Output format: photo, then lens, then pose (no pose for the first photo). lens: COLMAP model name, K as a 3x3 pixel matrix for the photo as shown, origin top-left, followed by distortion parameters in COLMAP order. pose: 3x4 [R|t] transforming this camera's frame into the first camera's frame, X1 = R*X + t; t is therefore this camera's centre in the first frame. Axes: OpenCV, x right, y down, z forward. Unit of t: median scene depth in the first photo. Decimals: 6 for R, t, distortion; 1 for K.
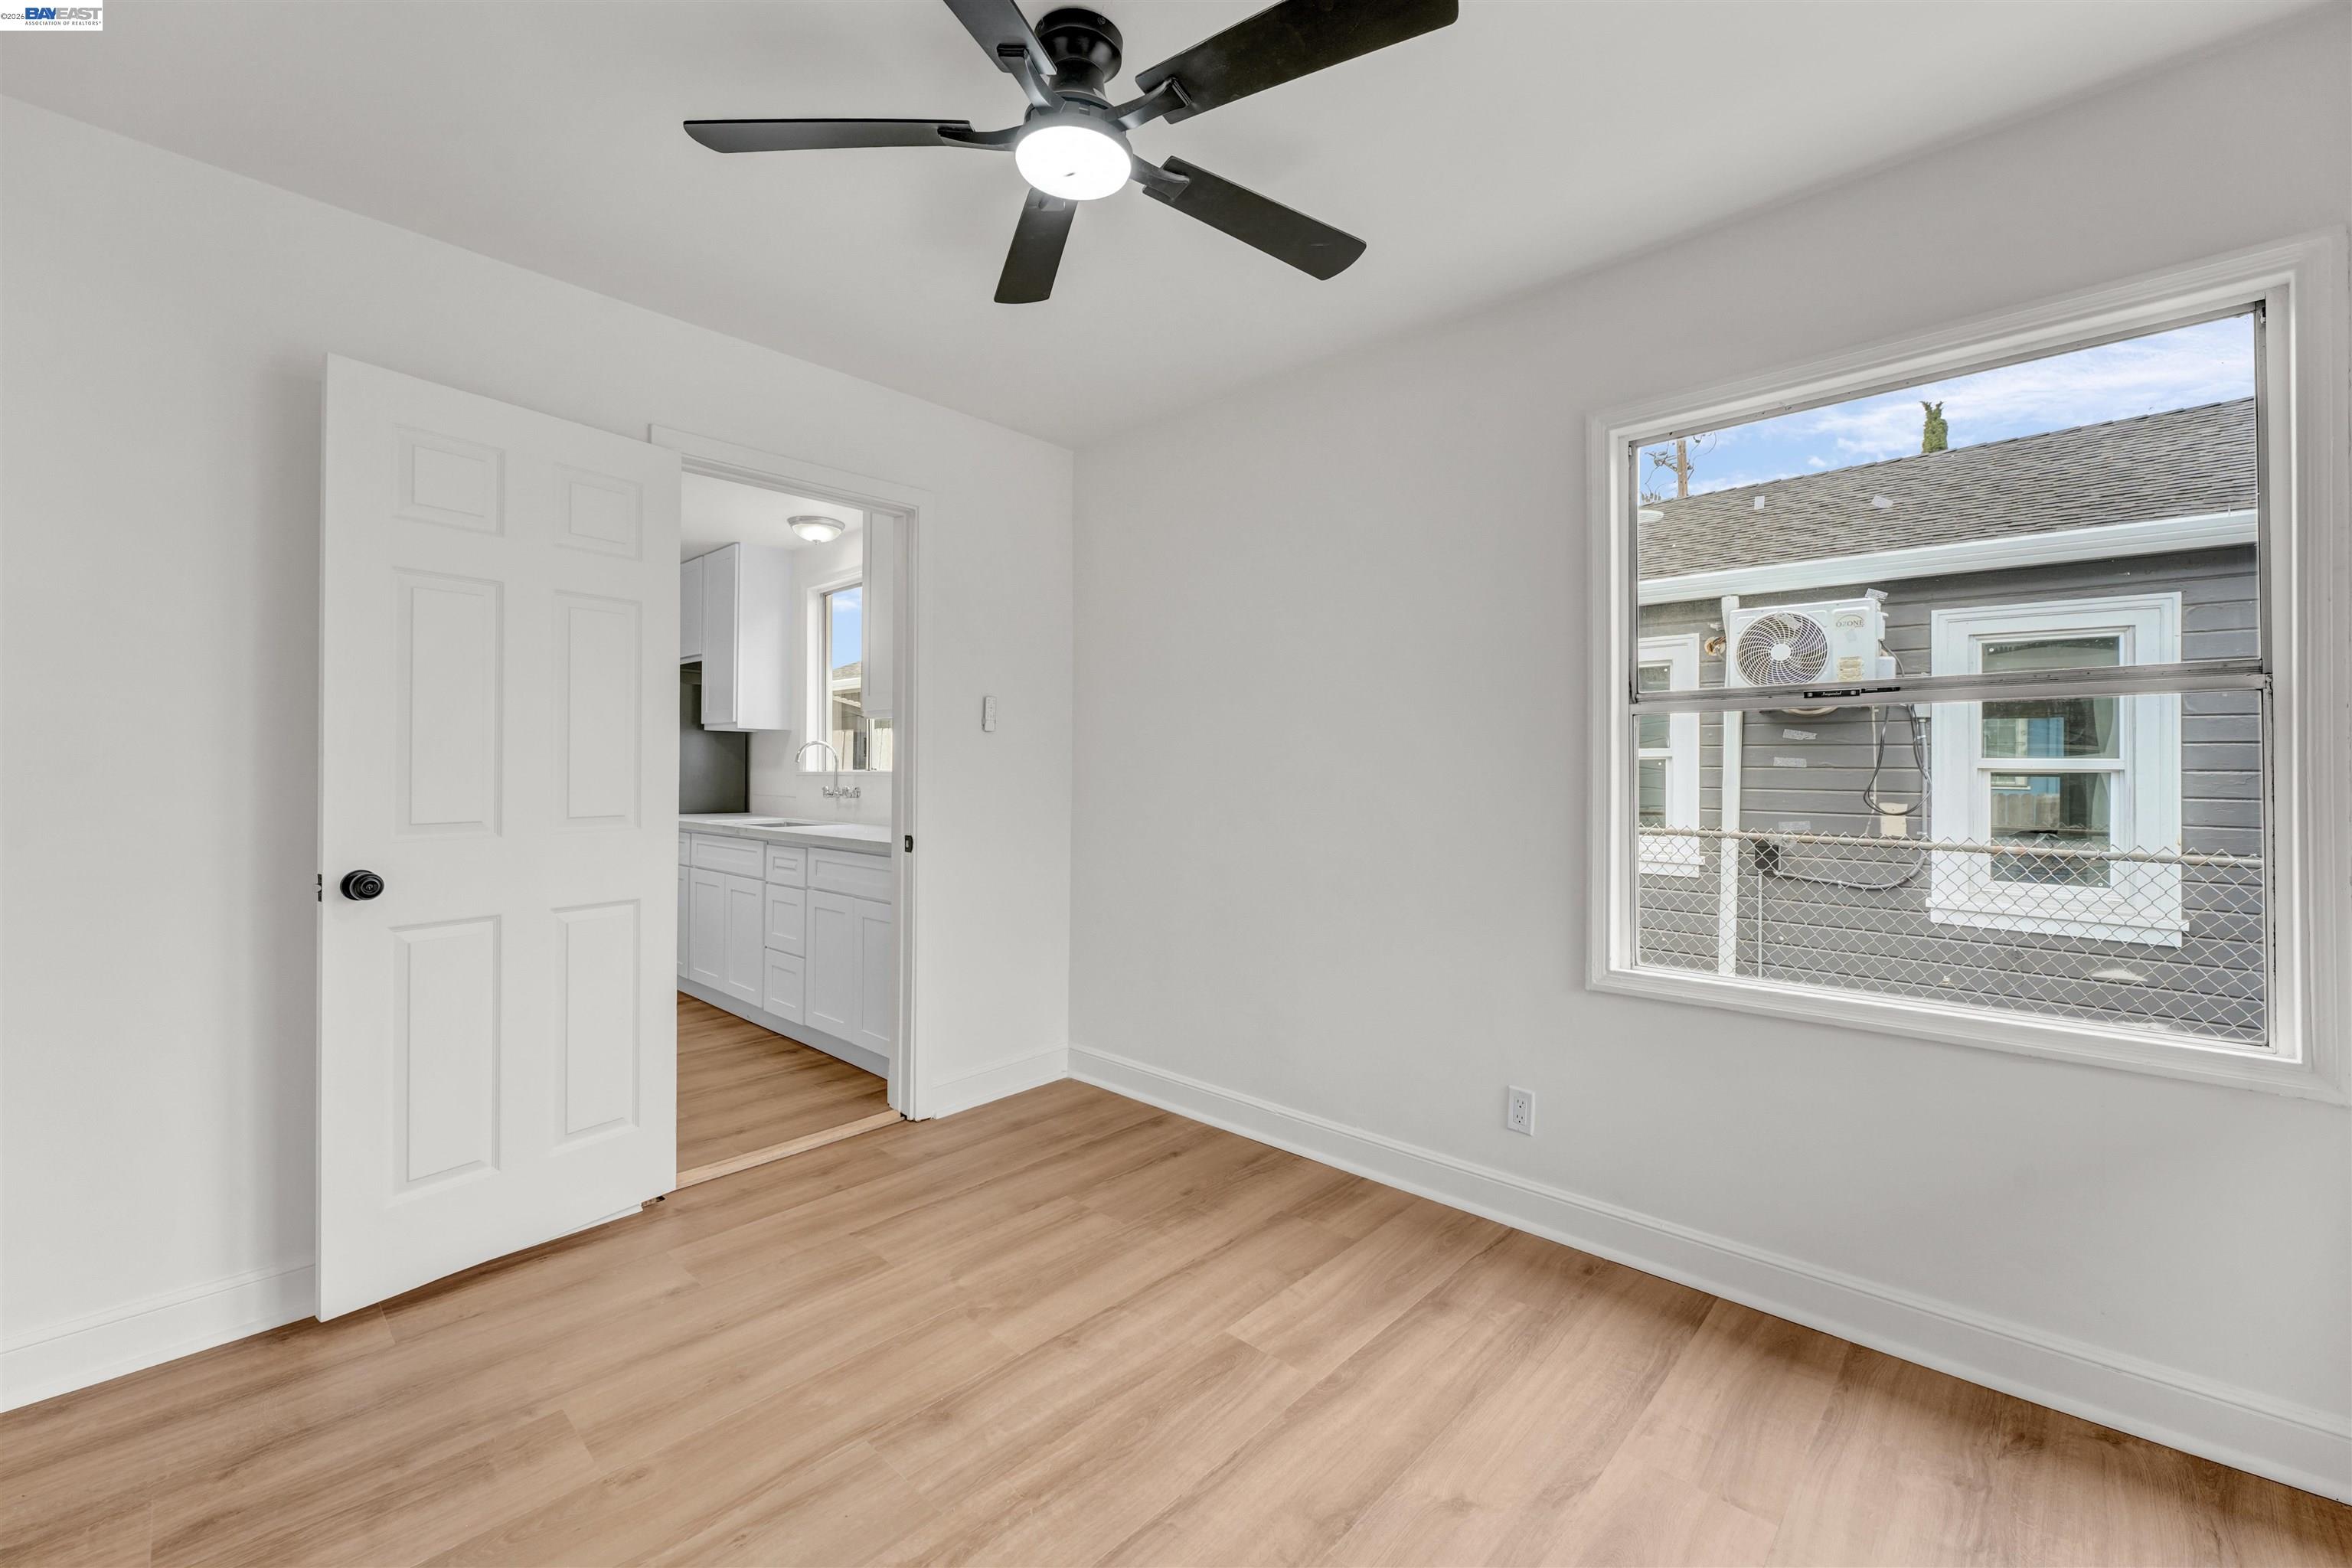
lens RADIAL K [[959.2, 0, 1140.4], [0, 959.2, 789.0], [0, 0, 1]] dist [0.002063, 0.000038]
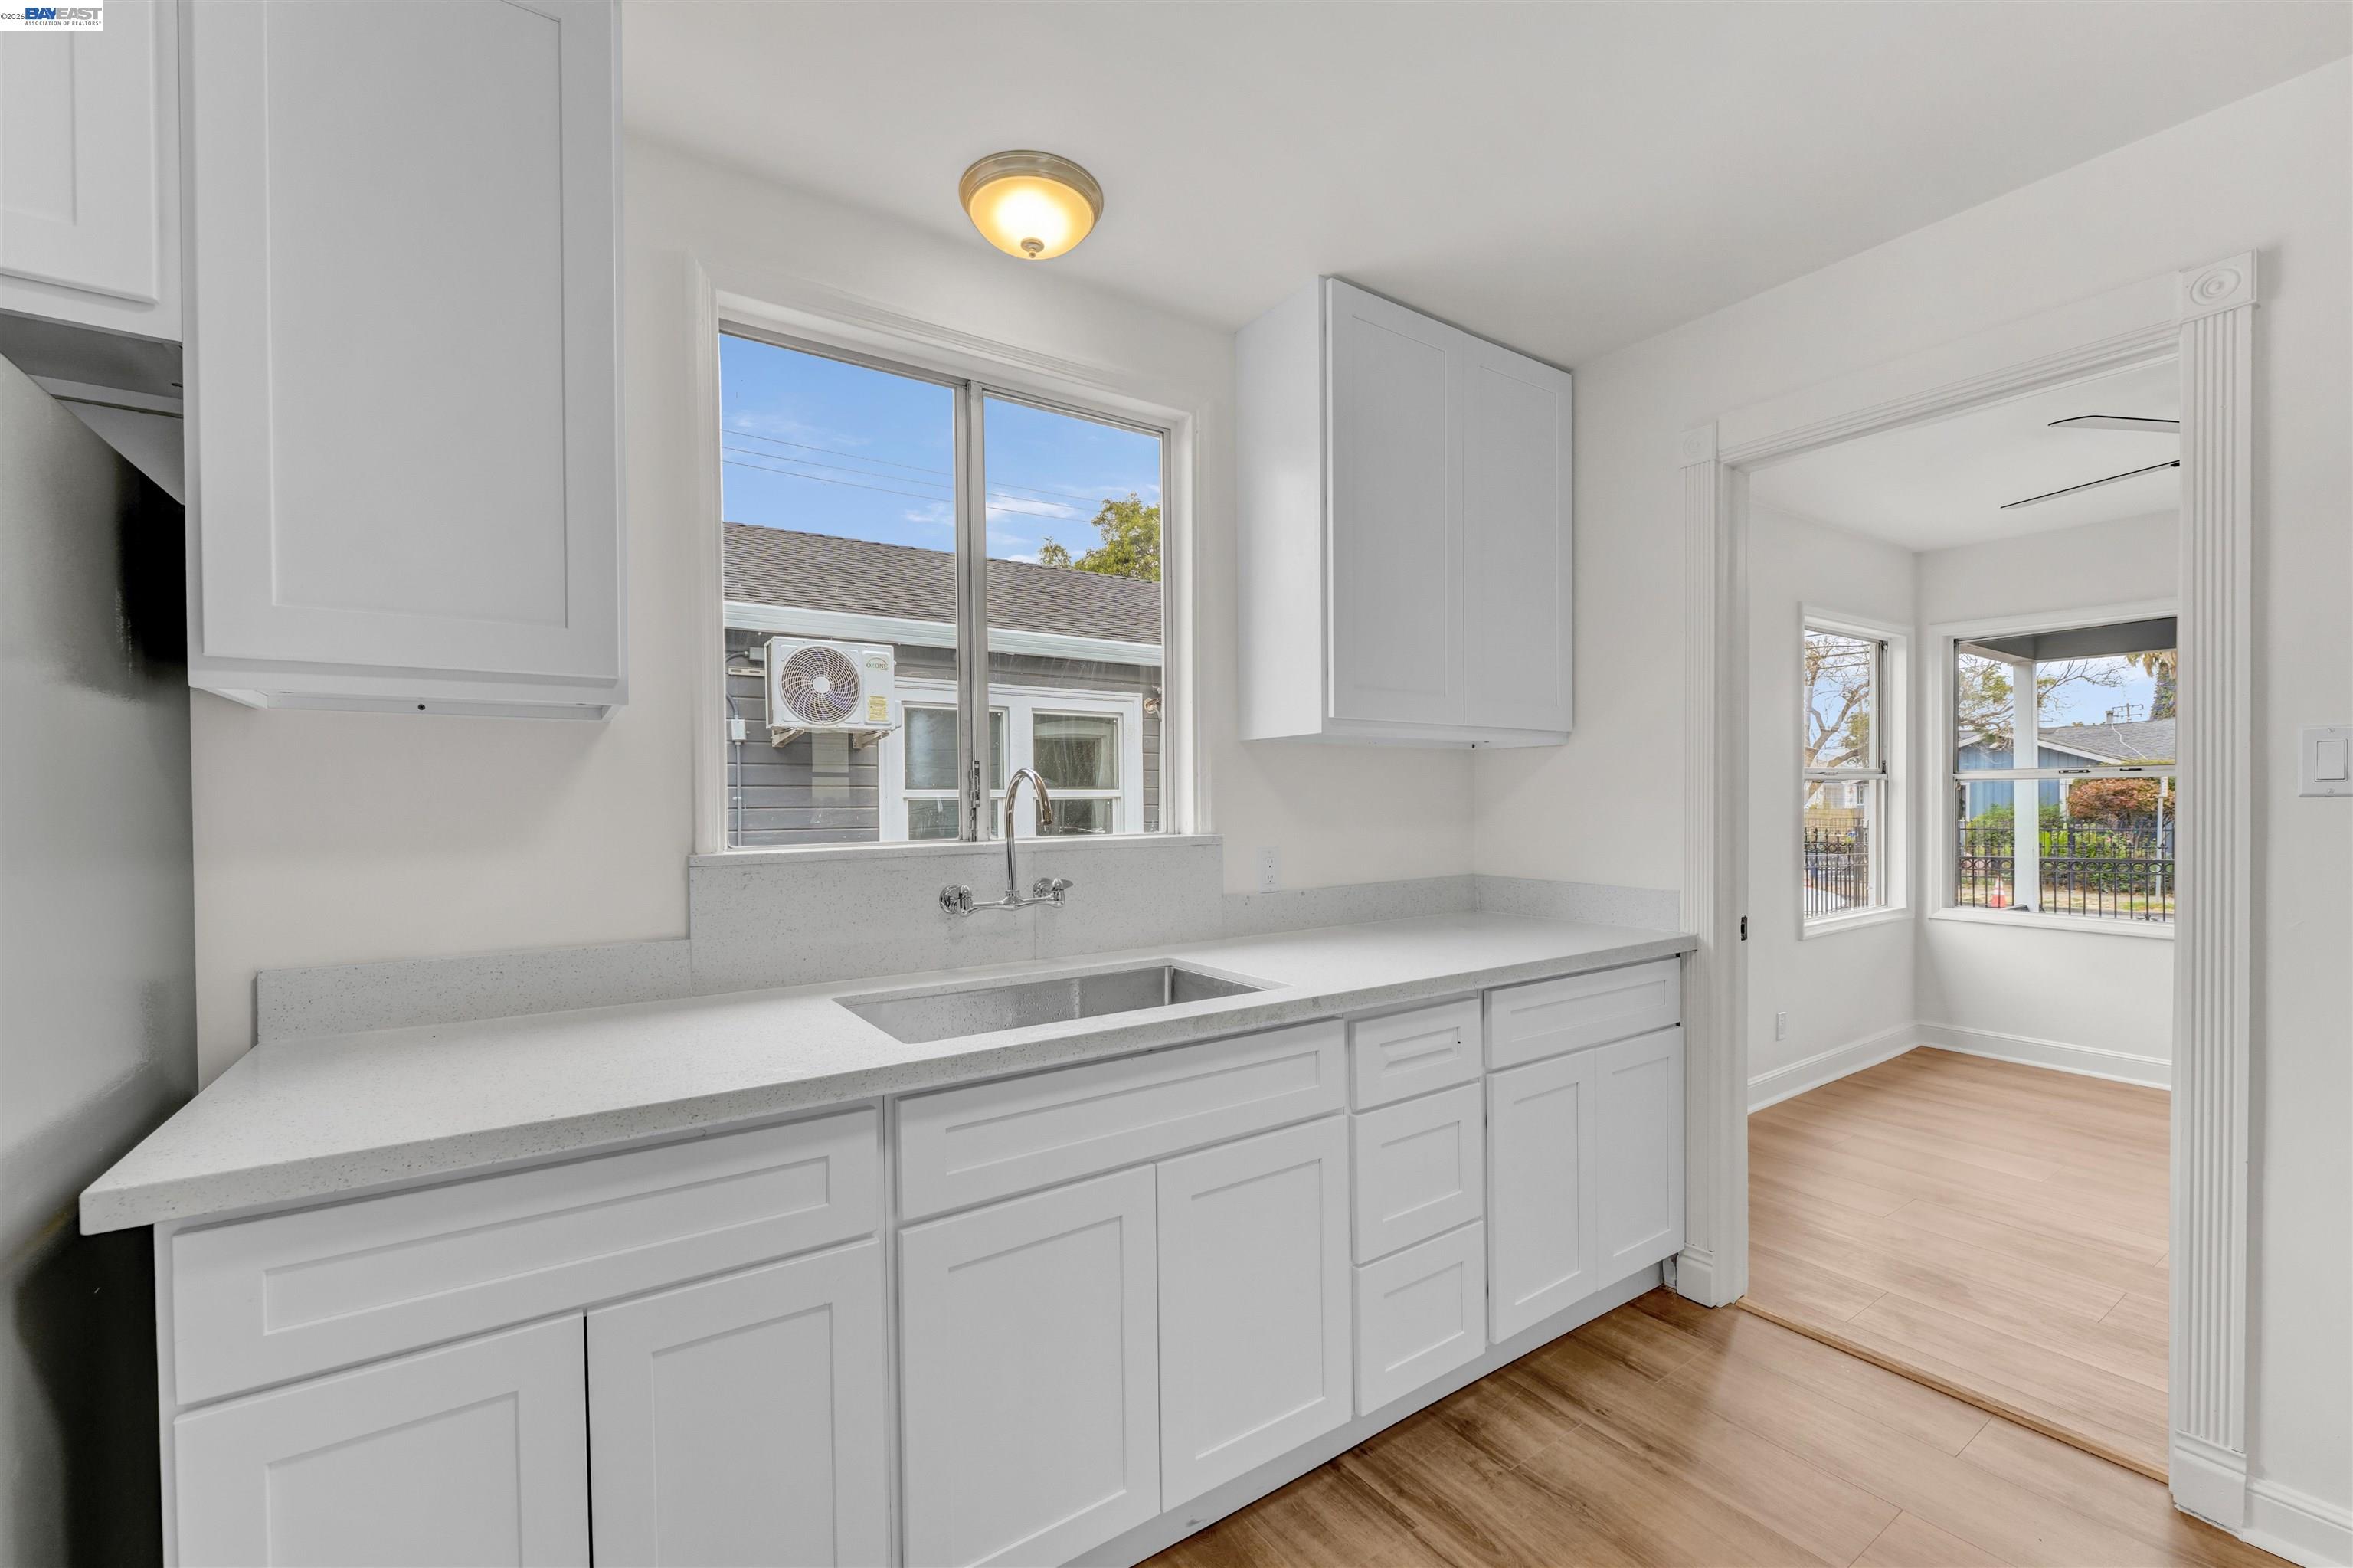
lens RADIAL K [[934.8, 0, 1163.6], [0, 934.8, 785.2], [0, 0, 1]] dist [0.004209, -0.003577]
pose [[0.193102, 0.005479, 0.981163, -0.756228], [0.004963, 0.999966, -0.006561, -0.043220], [-0.981166, 0.006136, 0.193068, 0.929935]]
